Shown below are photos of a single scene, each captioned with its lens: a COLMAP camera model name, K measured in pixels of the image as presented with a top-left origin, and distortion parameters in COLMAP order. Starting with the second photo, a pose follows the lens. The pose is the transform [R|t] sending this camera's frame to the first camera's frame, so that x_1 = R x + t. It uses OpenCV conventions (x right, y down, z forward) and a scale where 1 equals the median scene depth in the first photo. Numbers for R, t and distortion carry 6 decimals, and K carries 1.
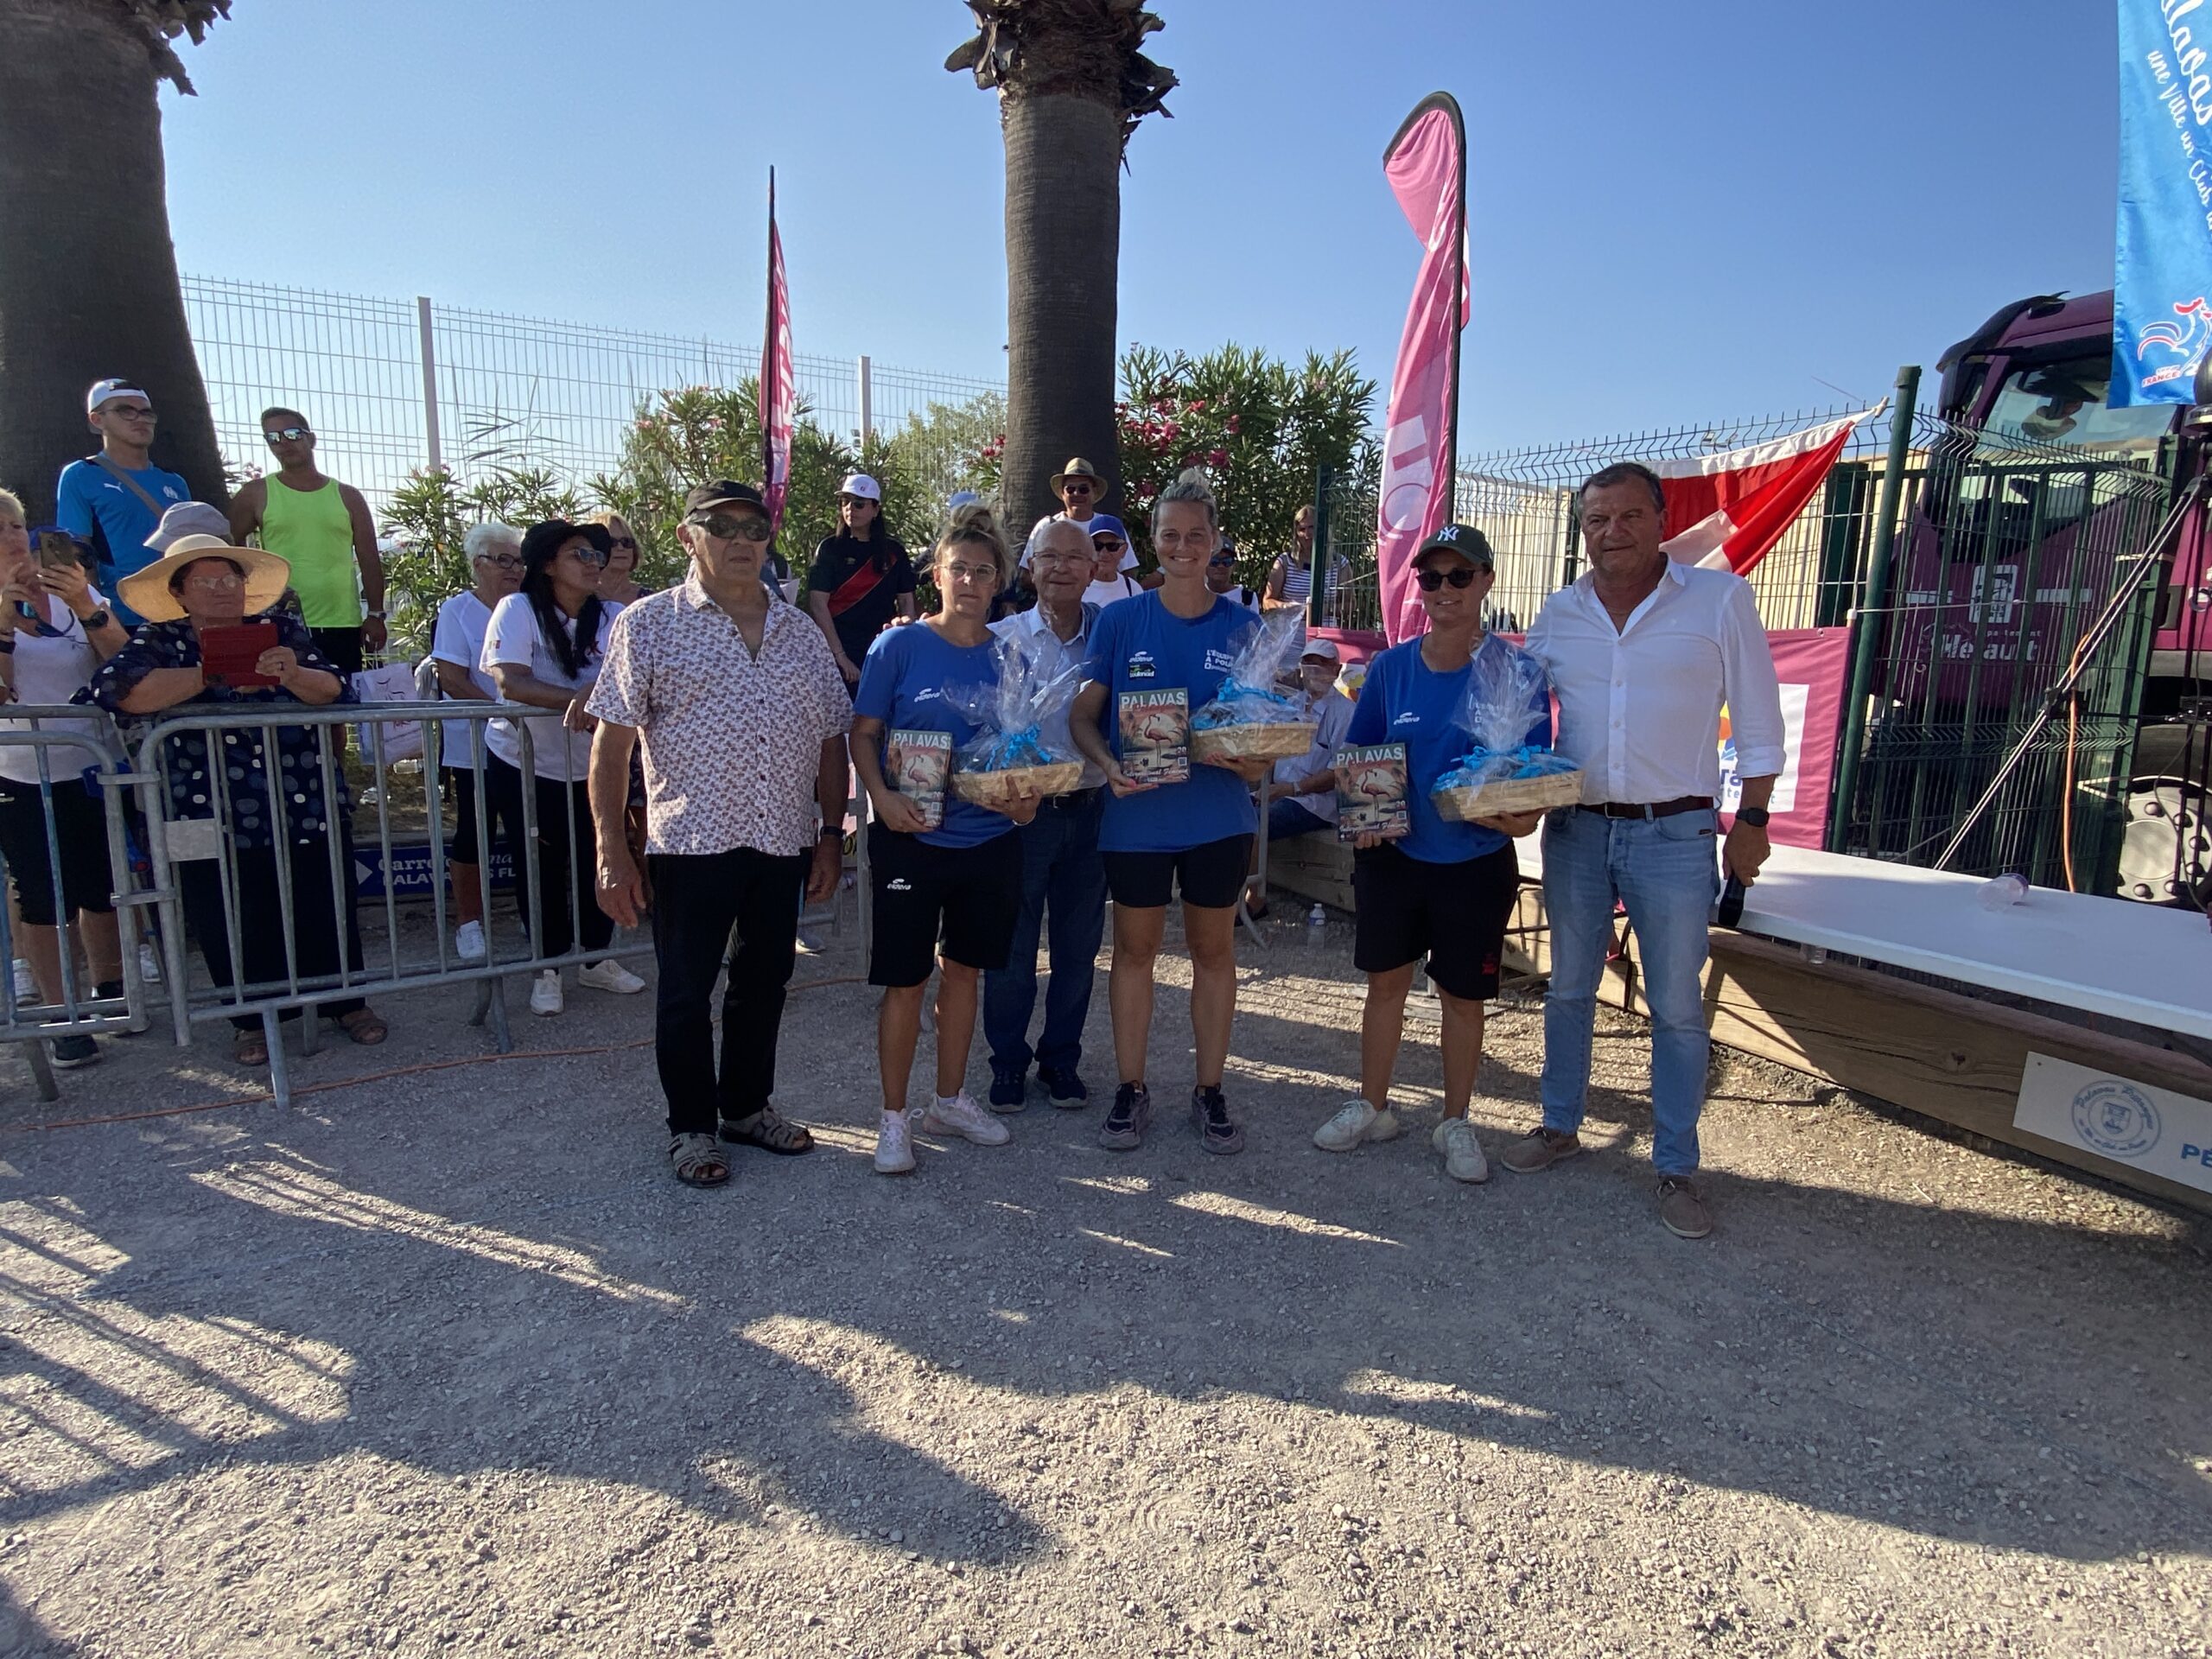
lens RADIAL K [[1193.7, 0, 1079.4], [0, 1193.7, 834.1], [0, 0, 1]] dist [0.001762, -0.011706]
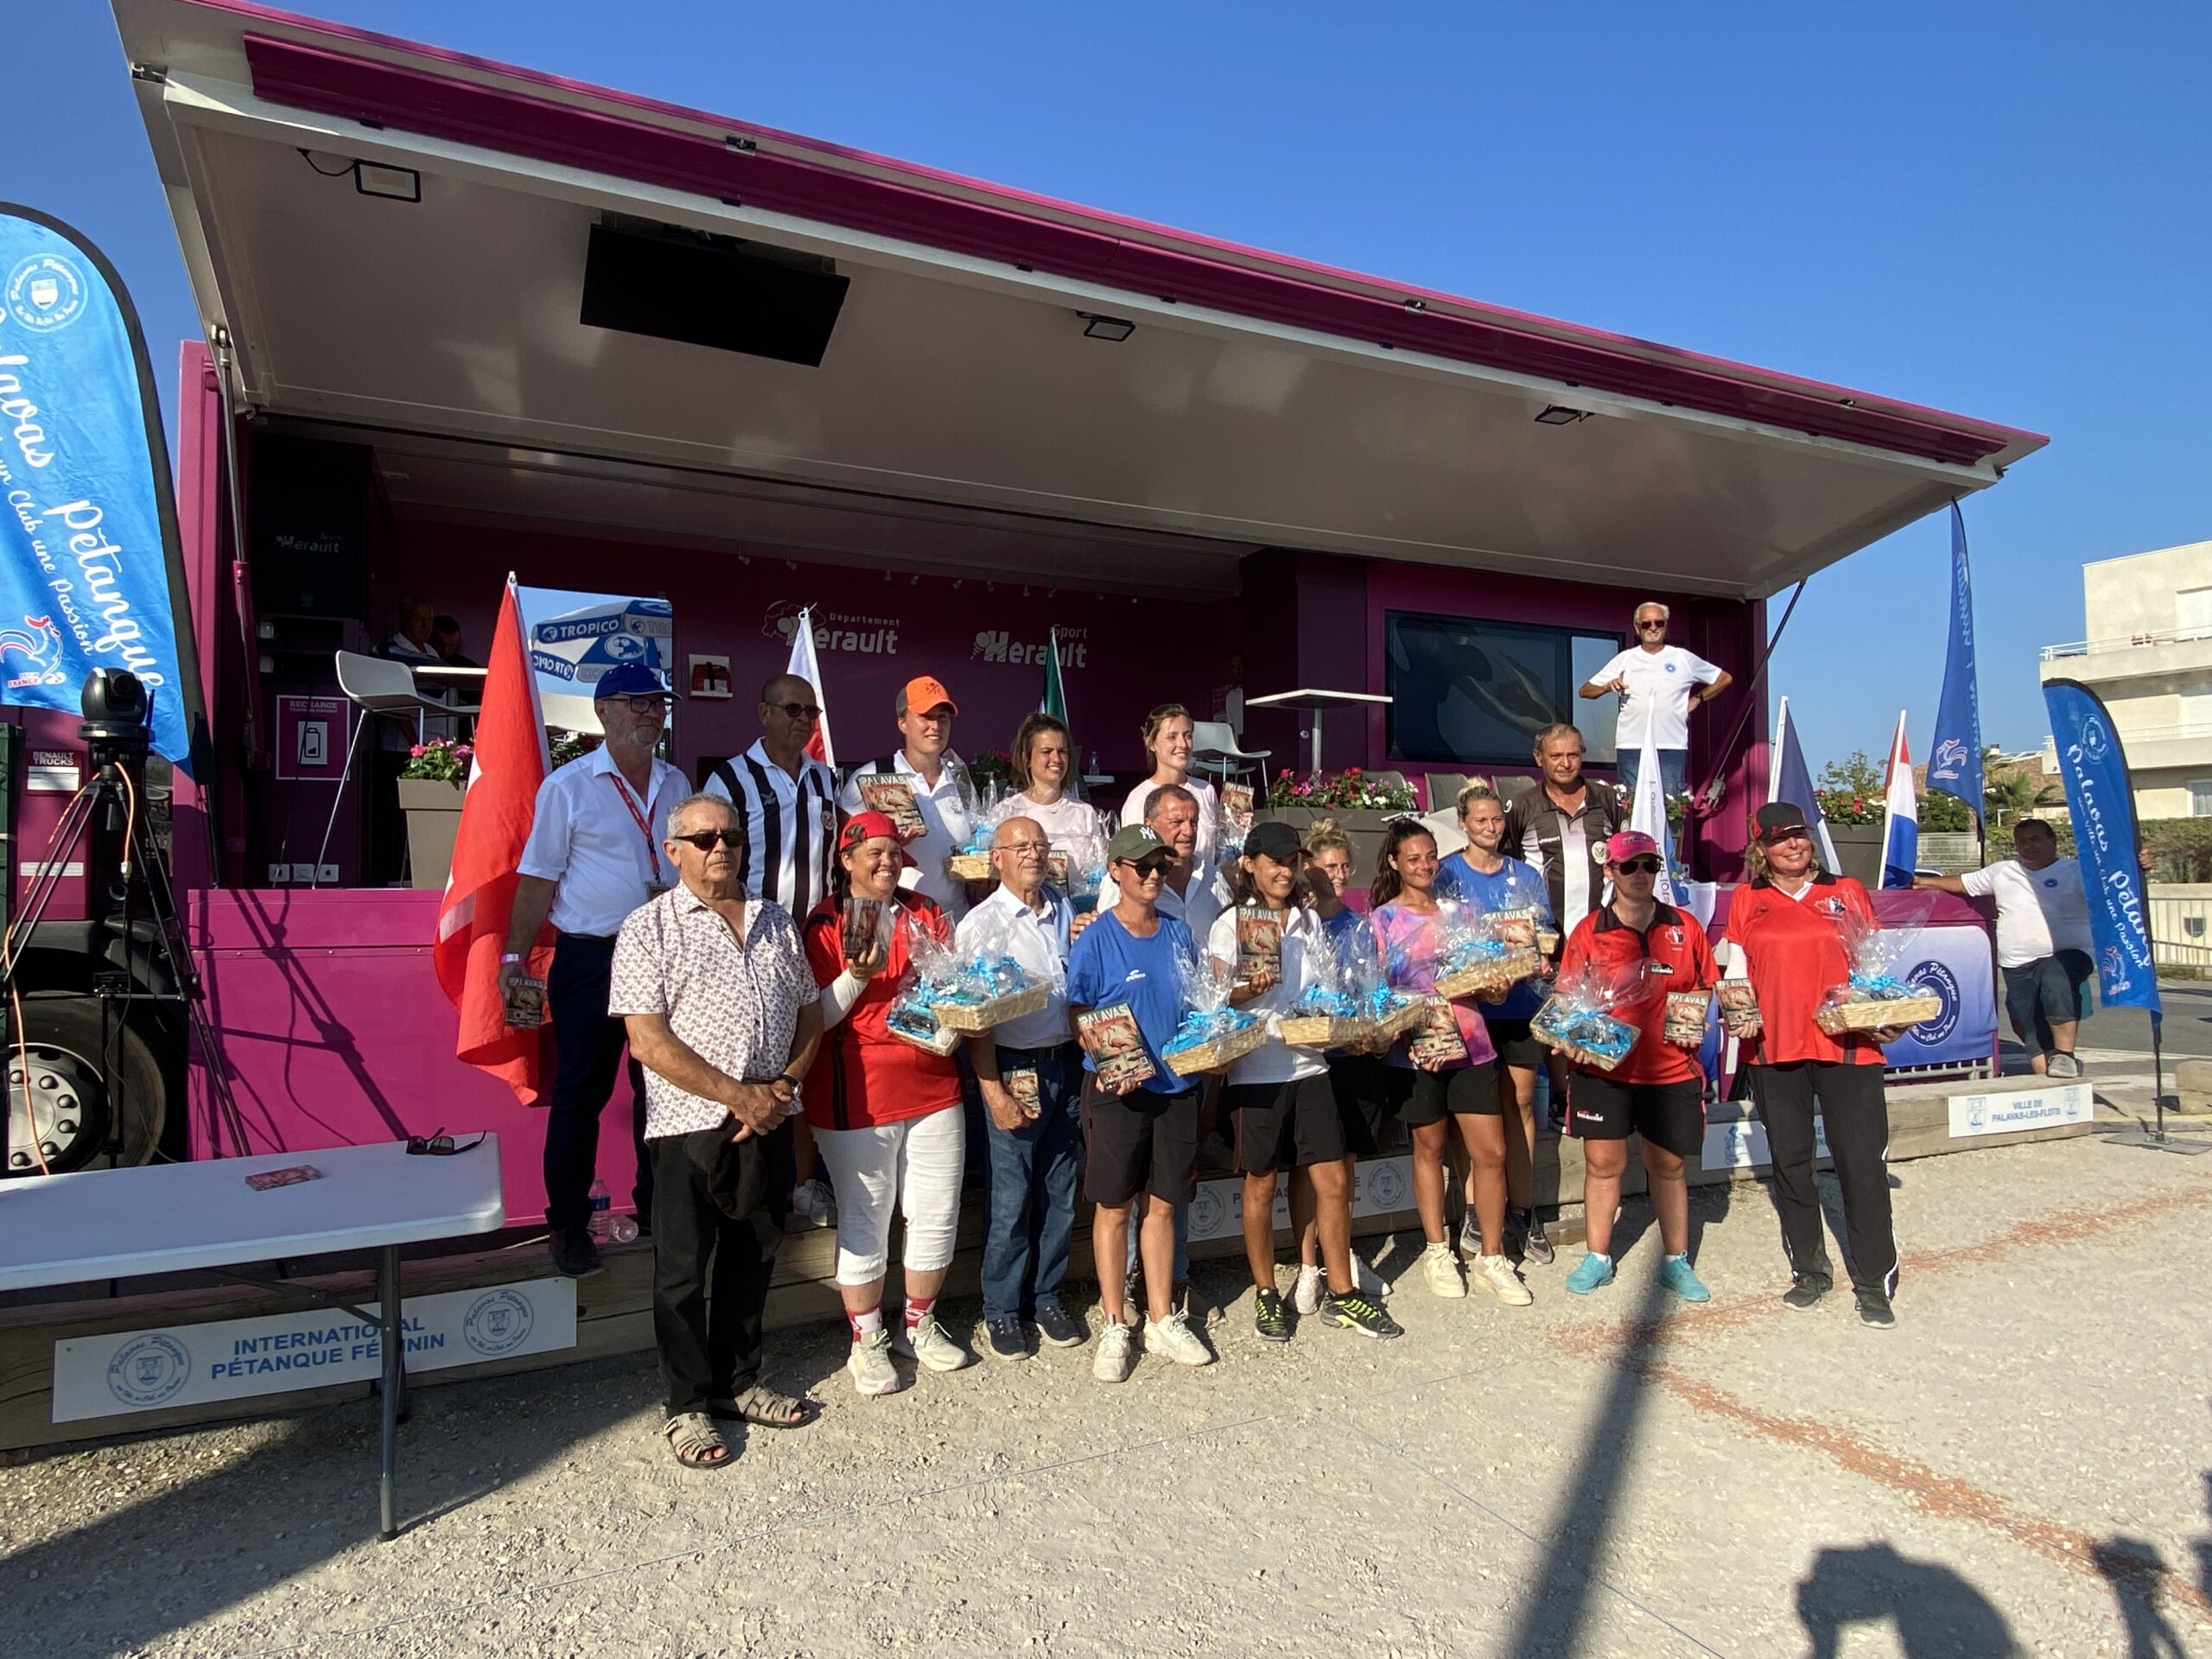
lens RADIAL K [[1238.3, 0, 1121.8], [0, 1238.3, 839.8], [0, 0, 1]] dist [0.004280, -0.006687]
pose [[0.016123, 0.011058, 0.999809, -0.182002], [0.183792, 0.982868, -0.013834, -0.041837], [-0.982833, 0.183980, 0.013814, 0.024313]]
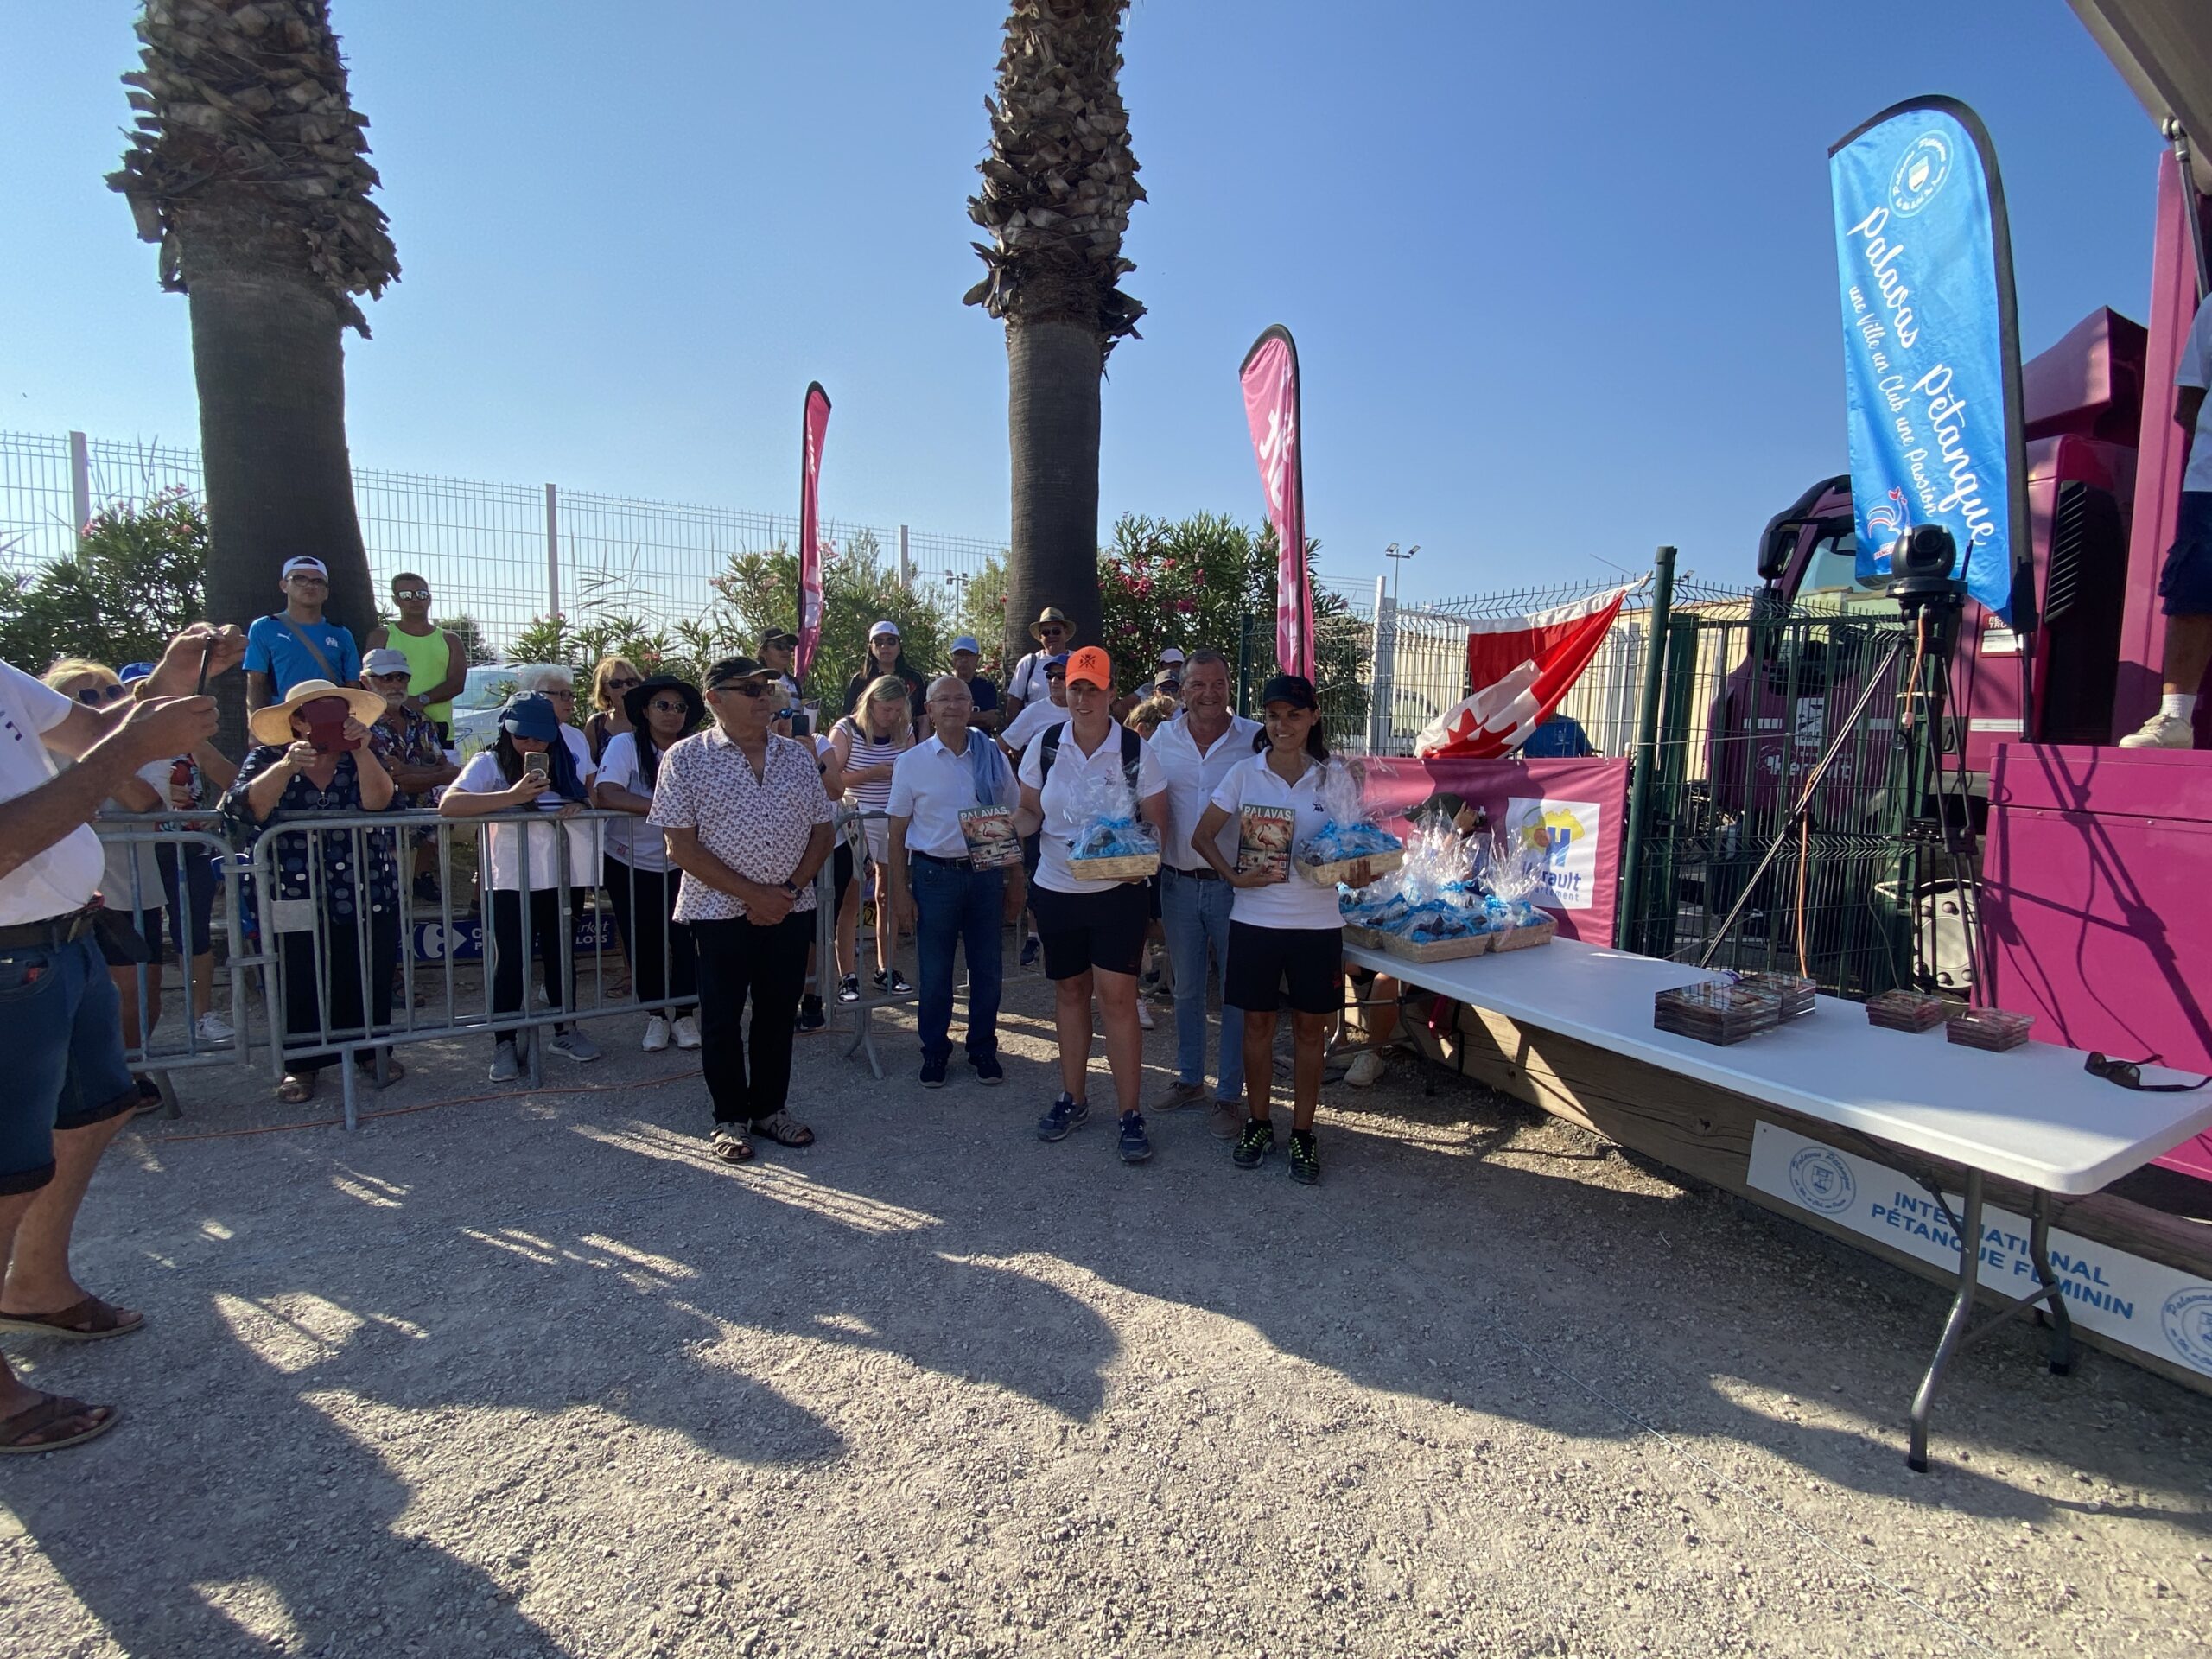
lens RADIAL K [[1017.5, 0, 1087.4], [0, 1017.5, 833.9], [0, 0, 1]] dist [-0.003817, -0.007346]
pose [[0.998573, 0.009766, -0.052495, 0.148297], [-0.013442, 0.997448, -0.070121, -0.015936], [0.051676, 0.070727, 0.996156, -0.044747]]
